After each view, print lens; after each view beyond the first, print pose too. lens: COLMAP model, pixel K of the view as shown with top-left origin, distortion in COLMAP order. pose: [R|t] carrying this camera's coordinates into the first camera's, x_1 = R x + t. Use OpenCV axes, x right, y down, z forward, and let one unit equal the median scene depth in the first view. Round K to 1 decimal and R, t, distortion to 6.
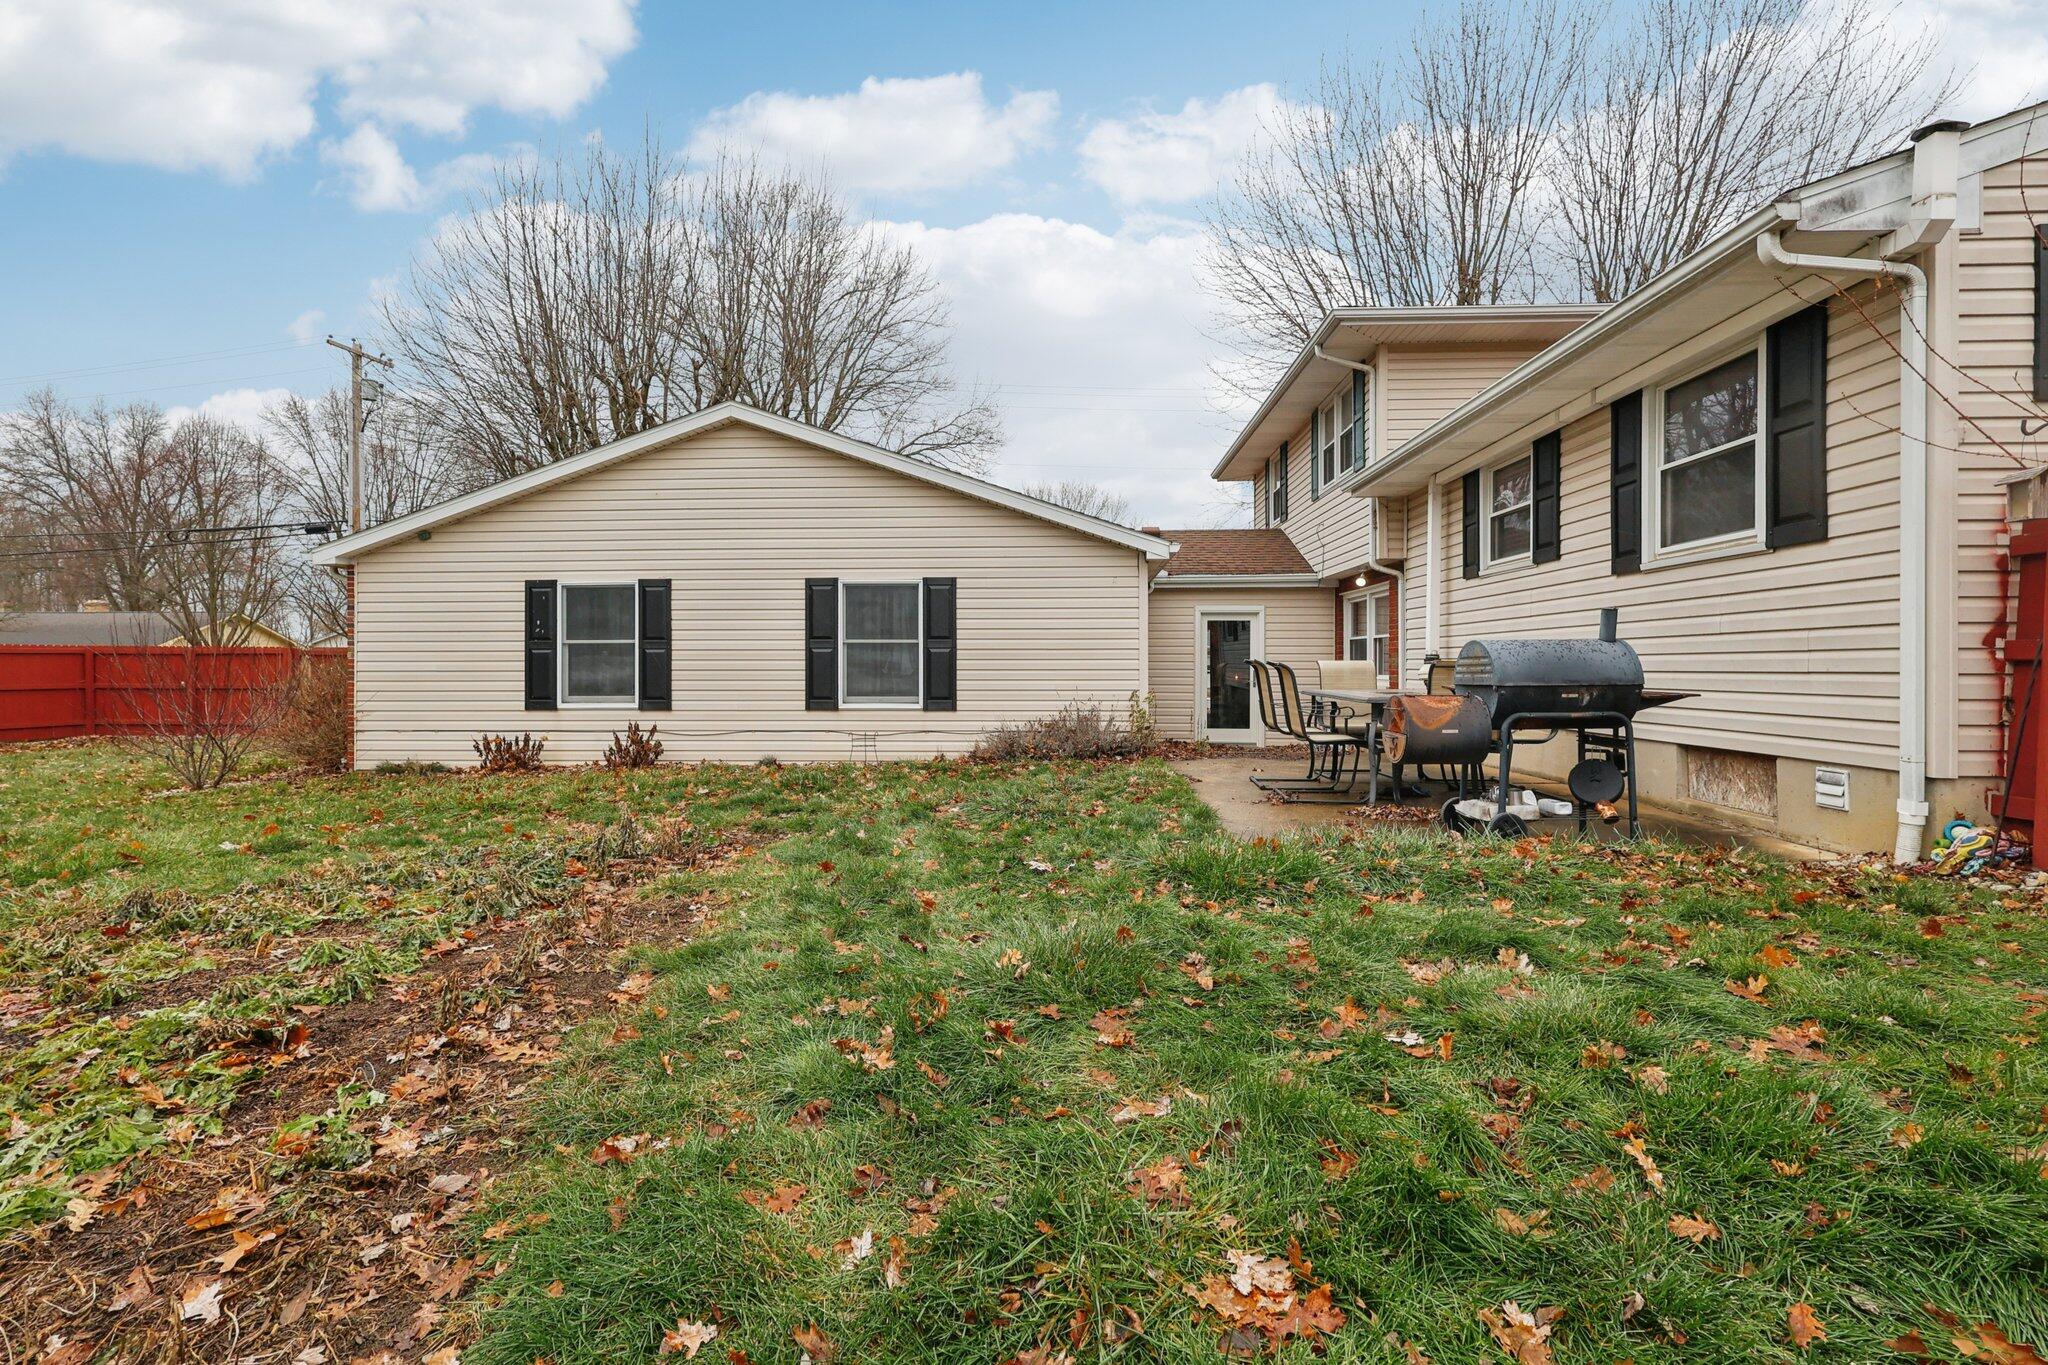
lens RADIAL K [[948.7, 0, 1022.8], [0, 948.7, 682.8], [0, 0, 1]] dist [0.001826, 0.001143]
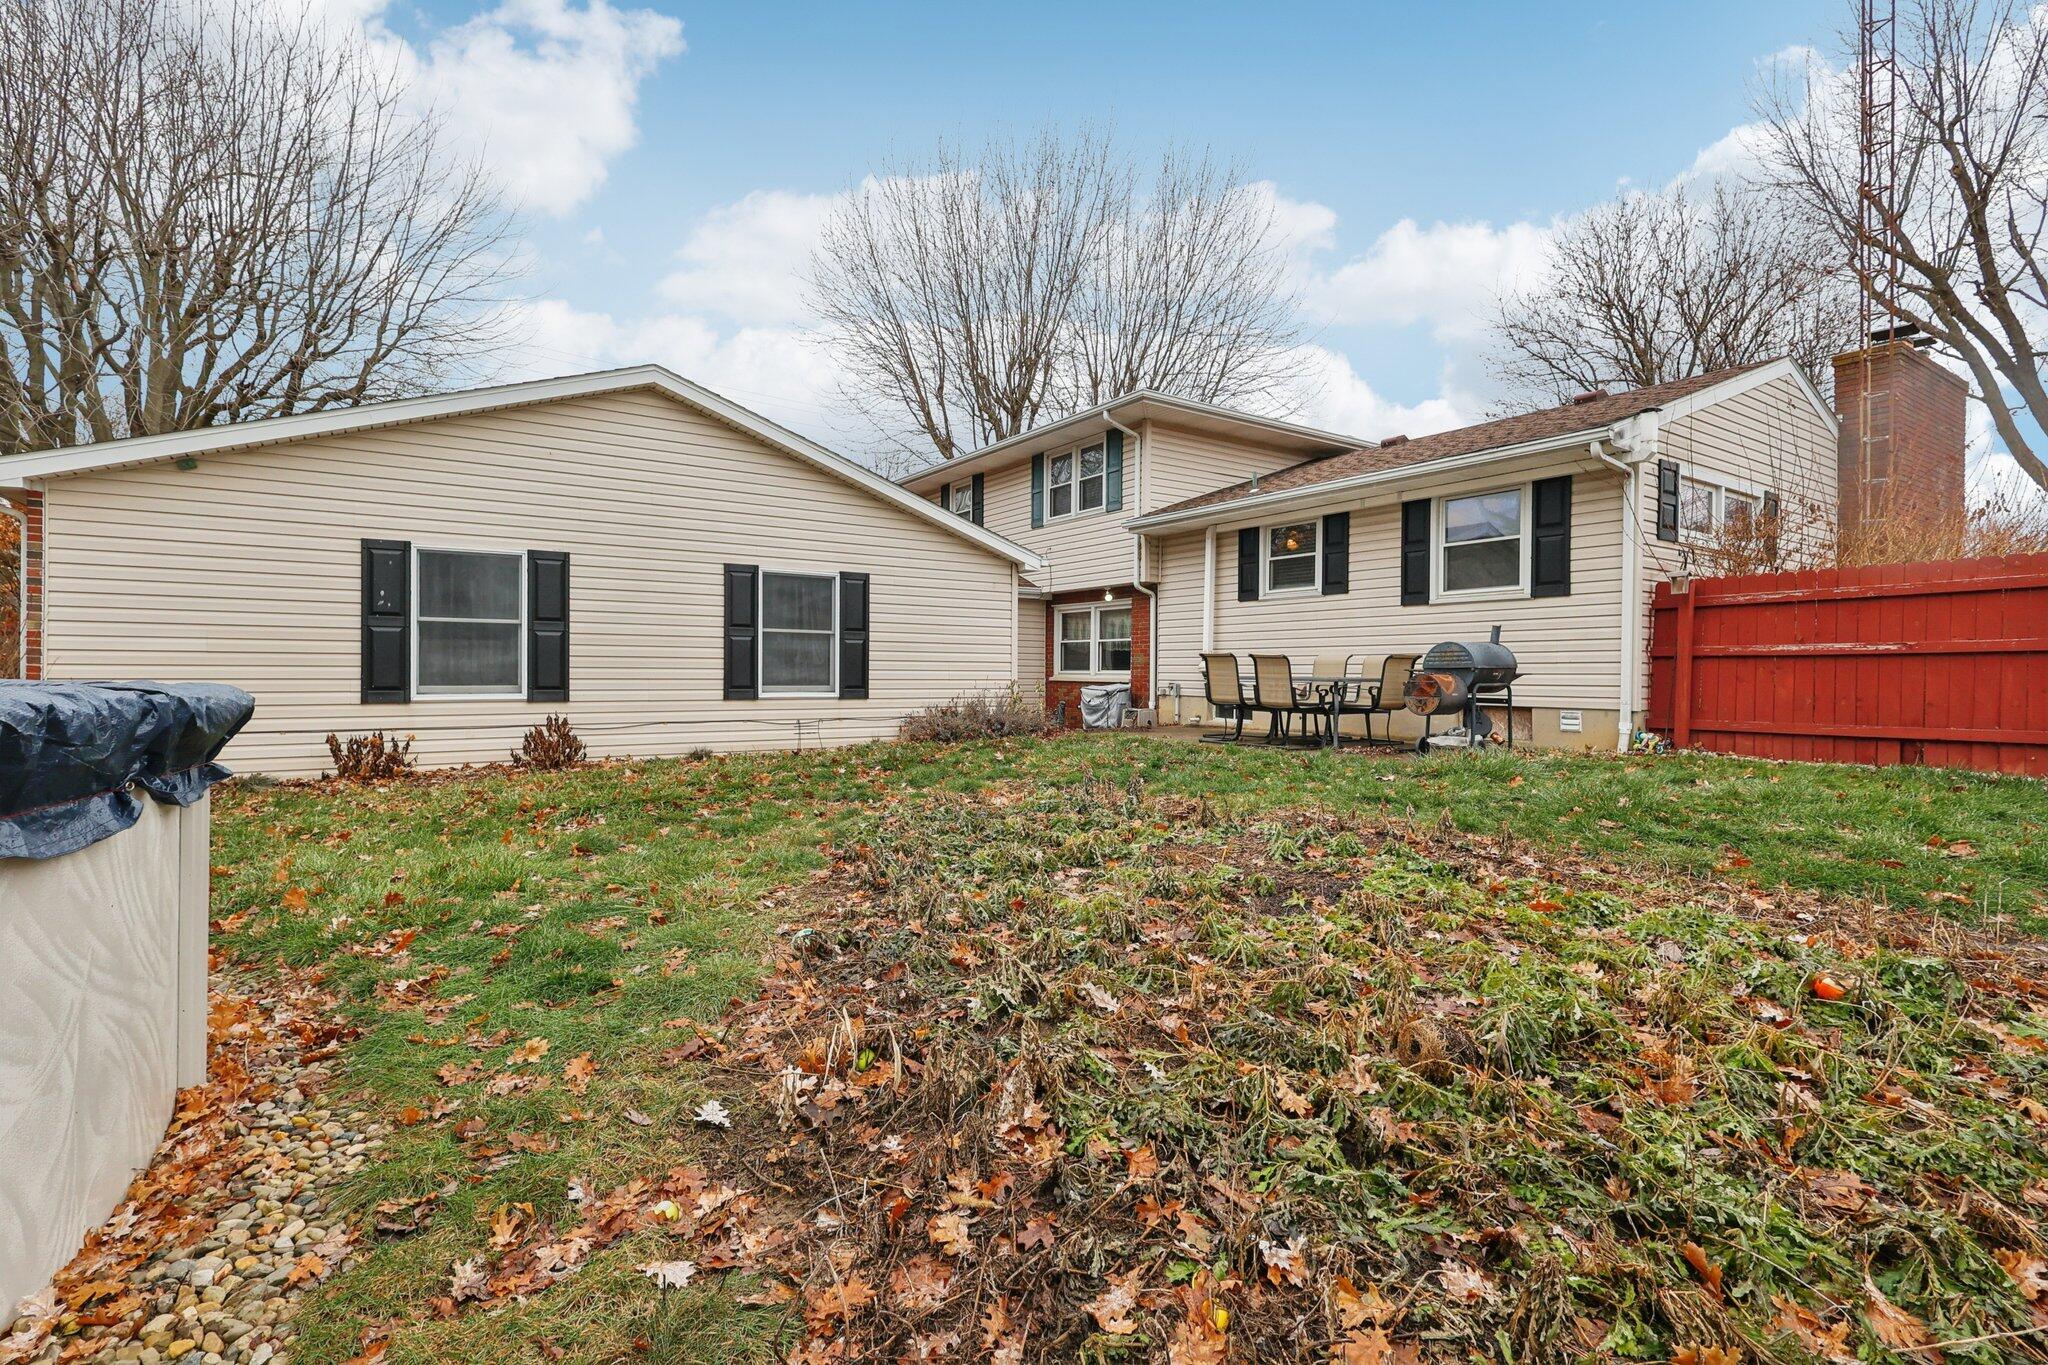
lens RADIAL K [[948.7, 0, 1024.3], [0, 948.7, 675.8], [0, 0, 1]] dist [0.001826, 0.001143]
pose [[0.803970, 0.005043, 0.594648, -0.561691], [0.002907, 0.999919, -0.012410, 0.017501], [-0.594663, 0.011706, 0.803890, 0.042145]]
